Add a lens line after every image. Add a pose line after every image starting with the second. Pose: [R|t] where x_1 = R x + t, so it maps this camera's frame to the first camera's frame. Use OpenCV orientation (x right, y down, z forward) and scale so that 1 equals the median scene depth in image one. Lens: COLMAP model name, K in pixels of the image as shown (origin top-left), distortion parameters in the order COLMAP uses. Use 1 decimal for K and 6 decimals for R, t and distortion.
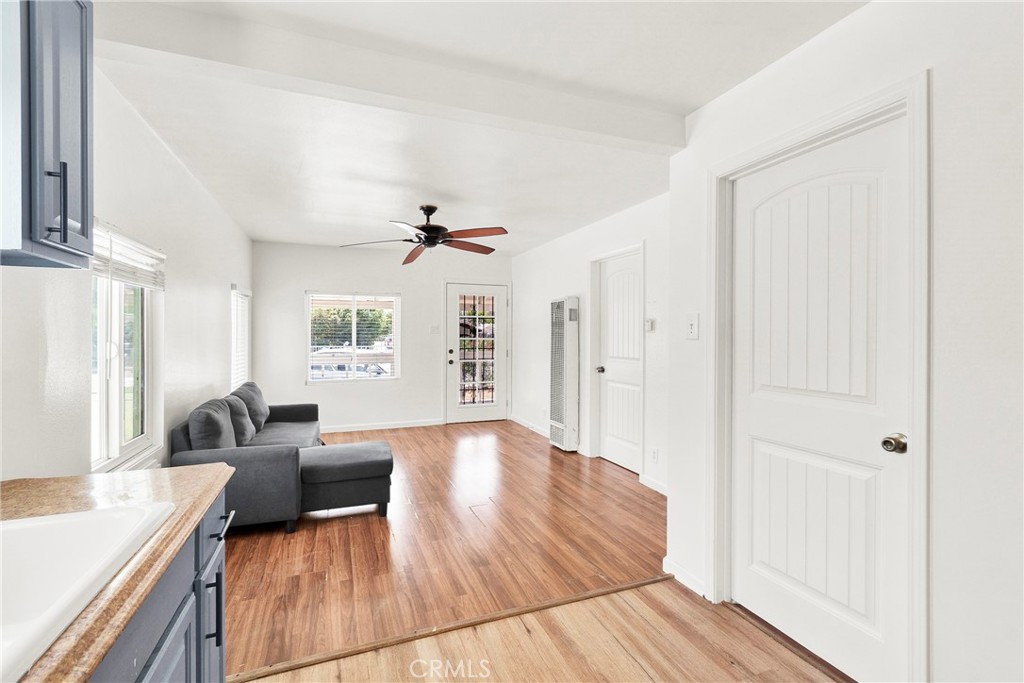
lens RADIAL K [[459.3, 0, 519.8], [0, 459.3, 337.9], [0, 0, 1]] dist [0.002103, -0.001514]
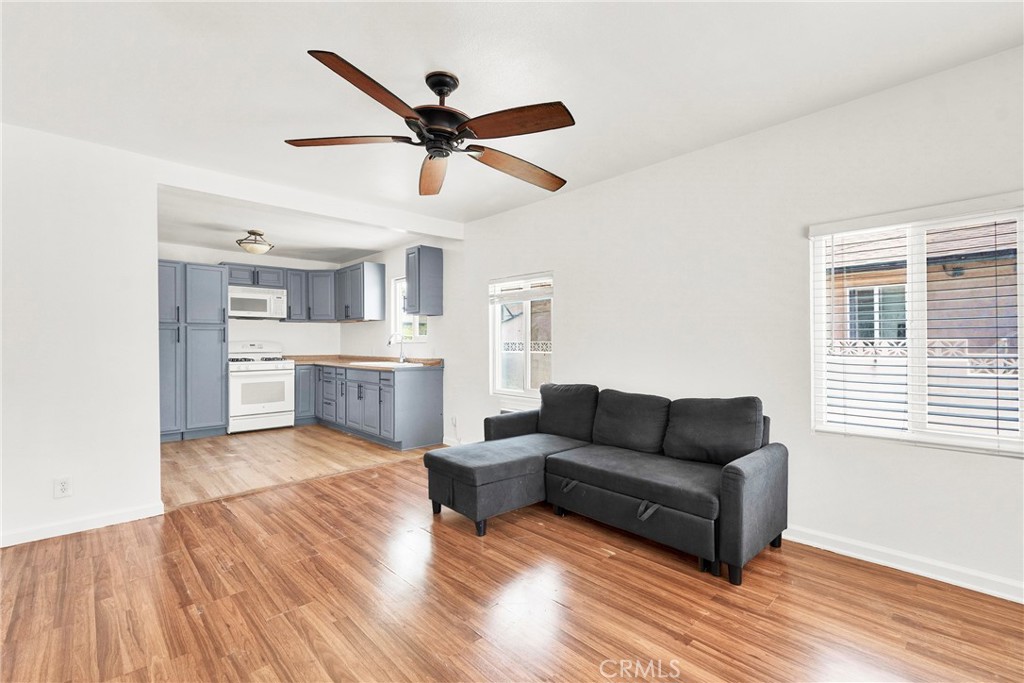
lens RADIAL K [[459.3, 0, 516.4], [0, 459.3, 345.3], [0, 0, 1]] dist [0.002103, -0.001514]
pose [[-0.932190, 0.008956, -0.361859, -0.109626], [0.002074, 0.999810, 0.019405, 0.018968], [0.361964, 0.017338, -0.932031, 2.008468]]
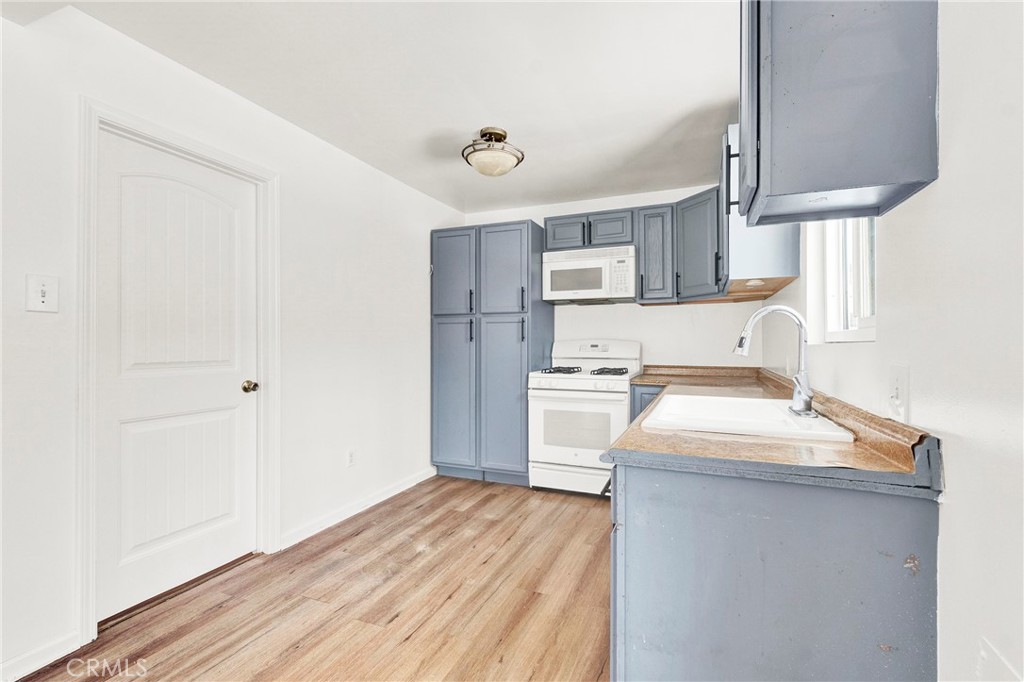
lens RADIAL K [[459.3, 0, 520.9], [0, 459.3, 344.0], [0, 0, 1]] dist [0.002103, -0.001514]
pose [[-0.719089, 0.001153, 0.694917, -0.476175], [0.007765, 0.999950, 0.006377, 0.039735], [-0.694875, 0.009982, -0.719061, 0.736481]]
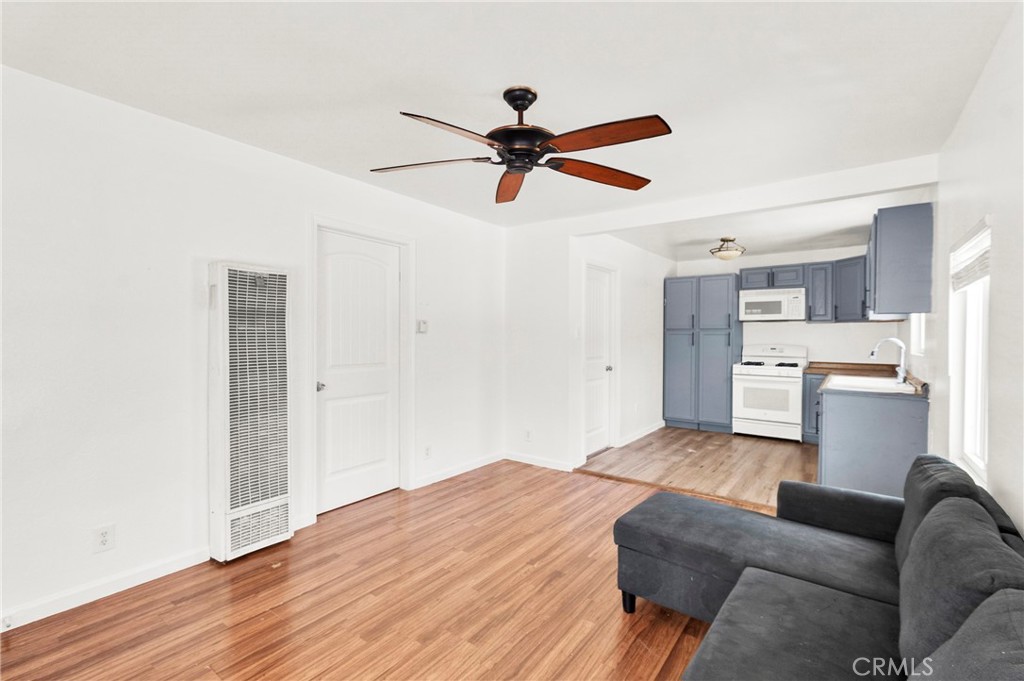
lens RADIAL K [[459.3, 0, 510.7], [0, 459.3, 342.8], [0, 0, 1]] dist [0.002103, -0.001514]
pose [[-0.517787, -0.011936, 0.855426, -0.849495], [0.007128, 0.999808, 0.018265, -0.014251], [-0.855480, 0.015555, -0.517603, 1.671593]]
